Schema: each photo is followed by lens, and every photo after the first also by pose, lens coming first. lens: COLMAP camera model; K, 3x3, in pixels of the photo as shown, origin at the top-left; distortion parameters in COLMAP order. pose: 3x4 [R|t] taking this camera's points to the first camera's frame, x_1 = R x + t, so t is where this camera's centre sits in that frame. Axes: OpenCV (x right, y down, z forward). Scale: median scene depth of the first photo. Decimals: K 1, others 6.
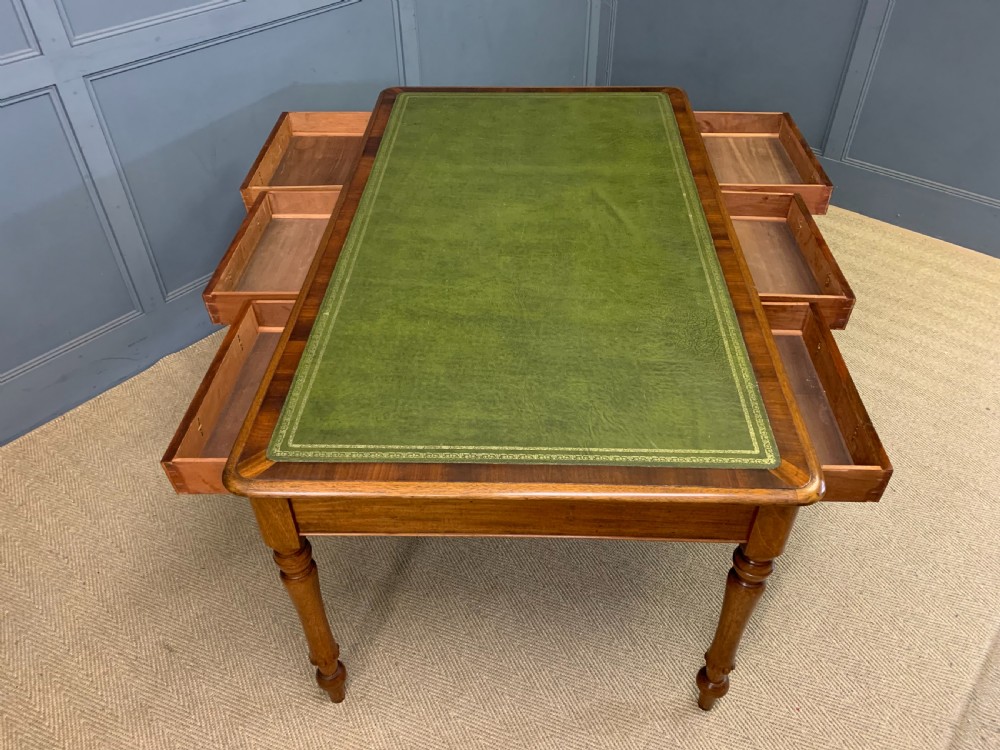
lens RADIAL K [[771.0, 0, 501.9], [0, 771.0, 367.3], [0, 0, 1]] dist [0.018899, -0.007685]
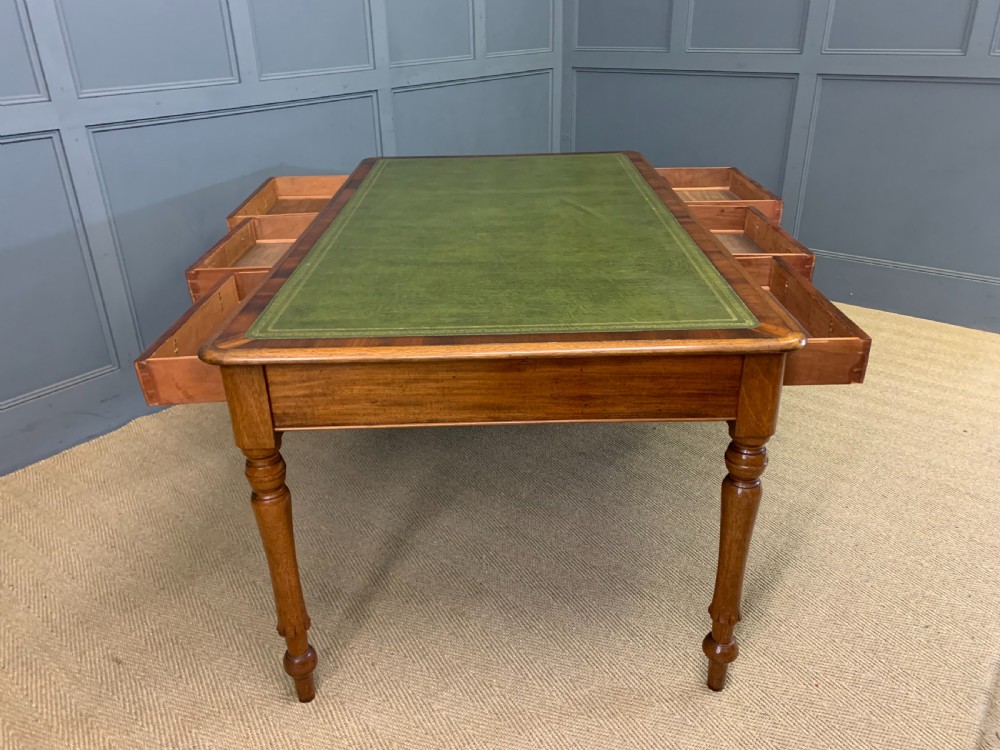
lens RADIAL K [[771.0, 0, 501.9], [0, 771.0, 367.3], [0, 0, 1]] dist [0.018899, -0.007685]
pose [[0.999032, -0.026174, 0.035354, -0.009290], [0.034459, 0.965227, -0.259133, 0.304557], [-0.027342, 0.260100, 0.965195, 0.035798]]
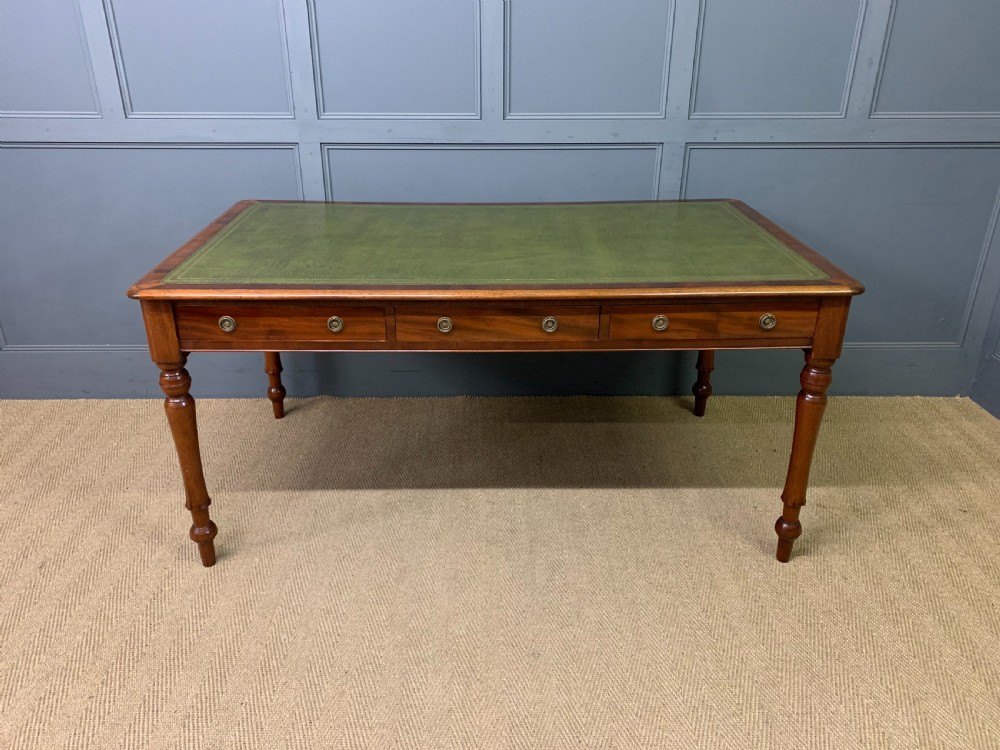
lens RADIAL K [[771.6, 0, 495.9], [0, 771.6, 372.3], [0, 0, 1]] dist [0.013351, -0.001804]
pose [[0.055886, 0.431998, -0.900141, 1.262943], [-0.650020, 0.700060, 0.295617, -0.421145], [0.757859, 0.568589, 0.319931, 0.788009]]
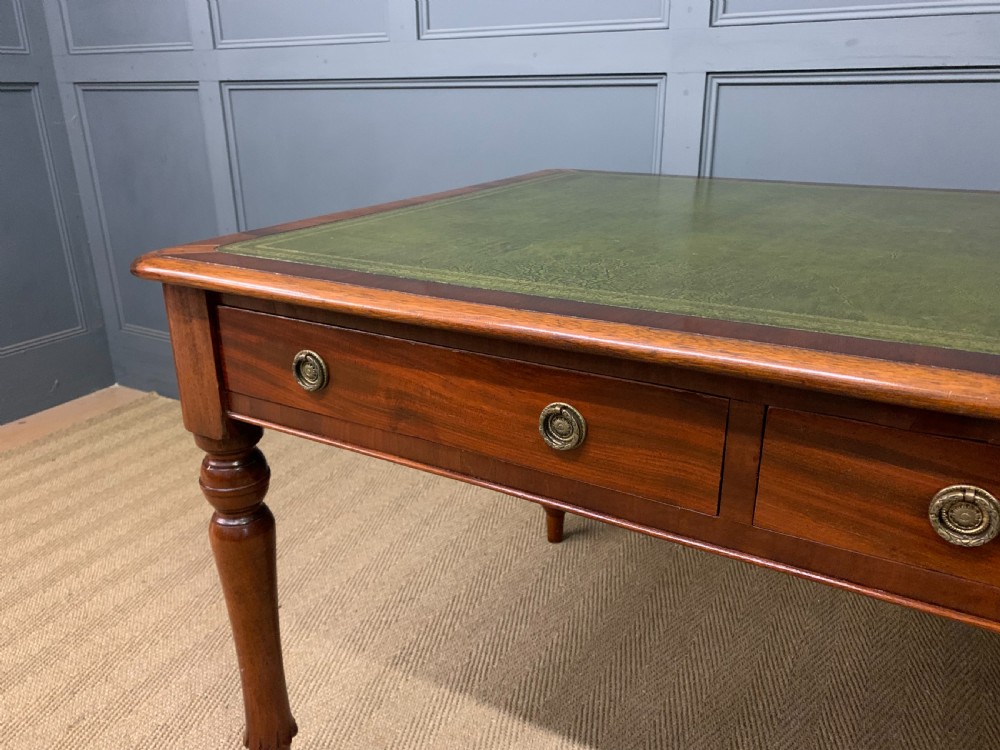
lens RADIAL K [[771.6, 0, 495.9], [0, 771.6, 372.3], [0, 0, 1]] dist [0.013351, -0.001804]
pose [[-0.464778, 0.321053, -0.825171, 0.571415], [-0.561864, 0.613328, 0.555101, -0.201082], [0.684317, 0.721633, -0.104673, 0.916517]]
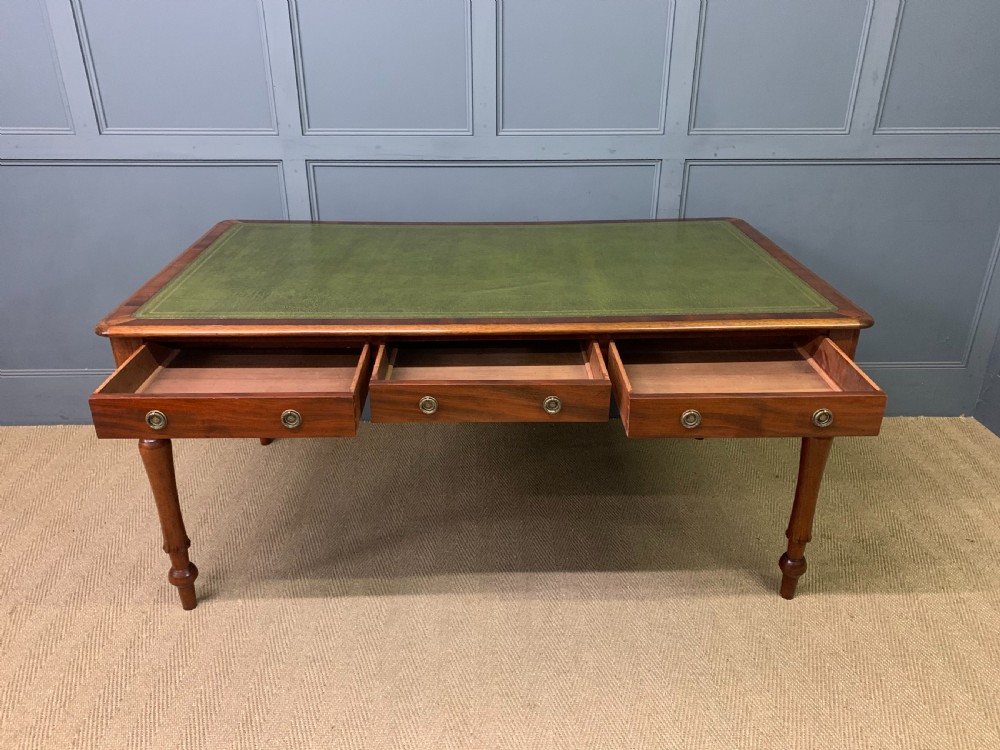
lens RADIAL K [[771.5, 0, 505.2], [0, 771.5, 381.0], [0, 0, 1]] dist [0.015853, -0.005894]
pose [[0.072170, 0.442244, -0.893986, 1.195927], [-0.650924, 0.700011, 0.293739, -0.444300], [0.755704, 0.560718, 0.338387, 0.781333]]
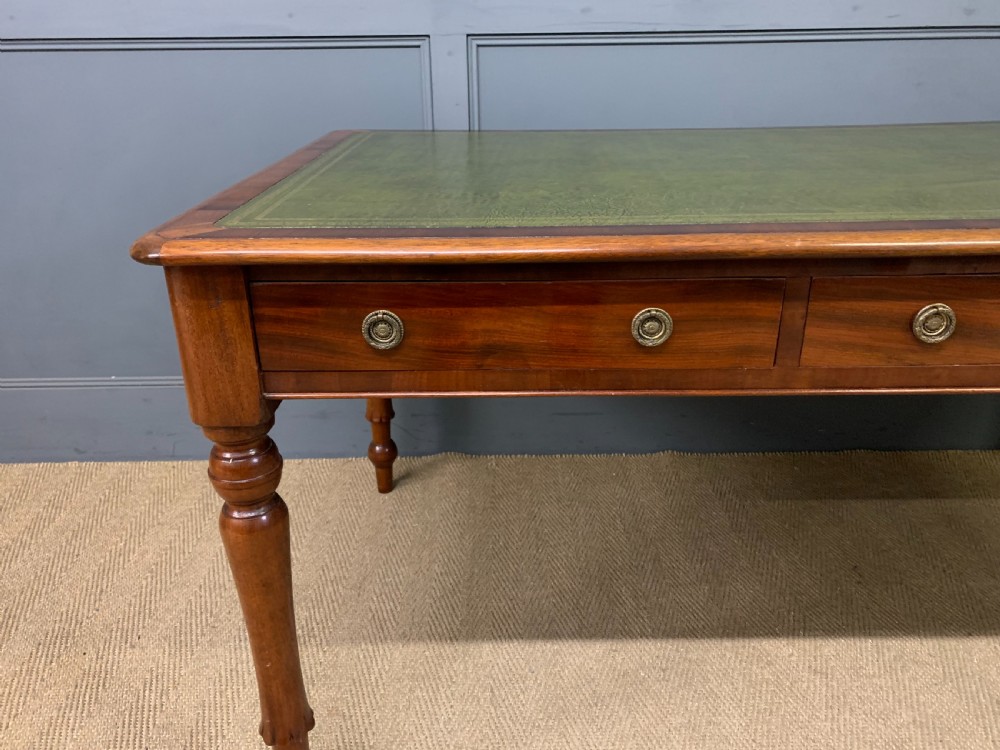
lens RADIAL K [[772.0, 0, 503.1], [0, 772.0, 369.0], [0, 0, 1]] dist [0.011119, -0.001373]
pose [[0.044344, 0.399568, -0.915630, 0.674395], [-0.638320, 0.716374, 0.281701, -0.070229], [0.768492, 0.571974, 0.286820, 0.753813]]
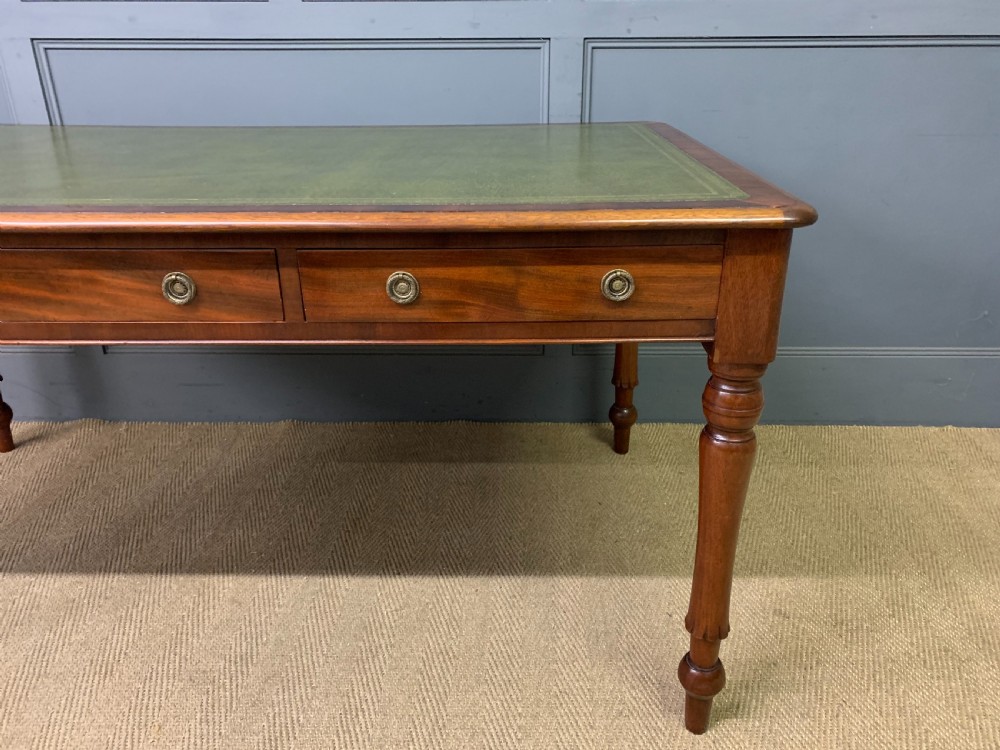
lens RADIAL K [[767.2, 0, 513.5], [0, 767.2, 369.9], [0, 0, 1]] dist [0.014813, -0.005100]
pose [[0.027933, 0.410893, -0.911256, 0.799140], [-0.646549, 0.702675, 0.297023, -0.465069], [0.762361, 0.580875, 0.285290, 1.193258]]
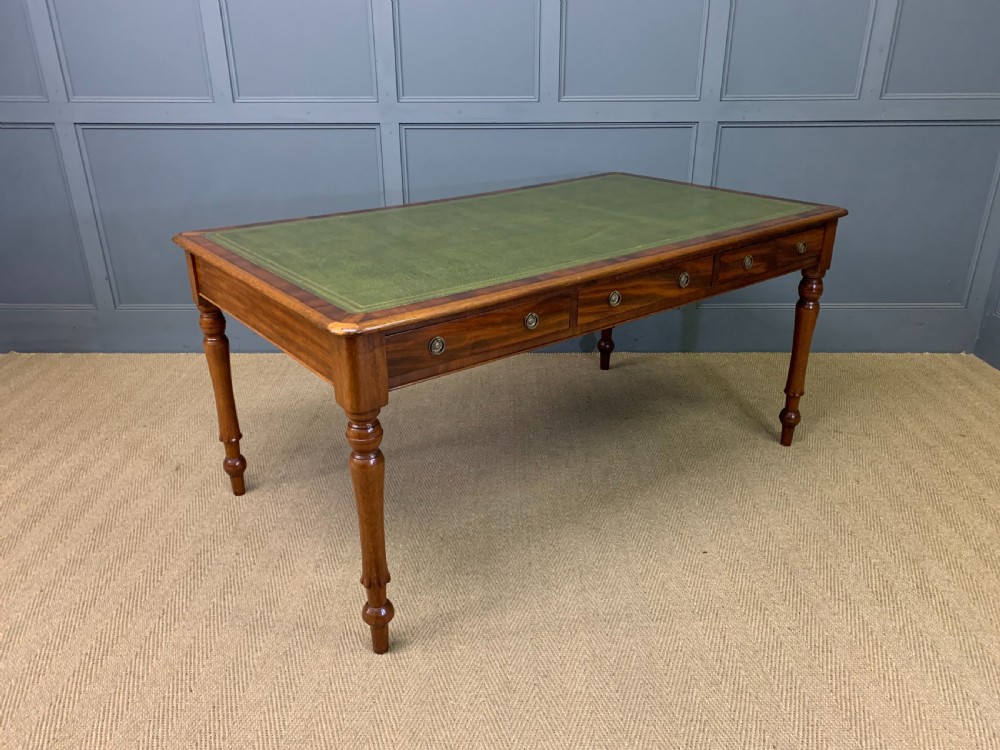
lens RADIAL K [[775.0, 0, 498.1], [0, 775.0, 386.6], [0, 0, 1]] dist [0.011045, 0.004010]
pose [[0.036042, 0.421139, -0.906280, 1.530070], [-0.645867, 0.701843, 0.300453, -0.319022], [0.762598, 0.574508, 0.297296, 0.747860]]
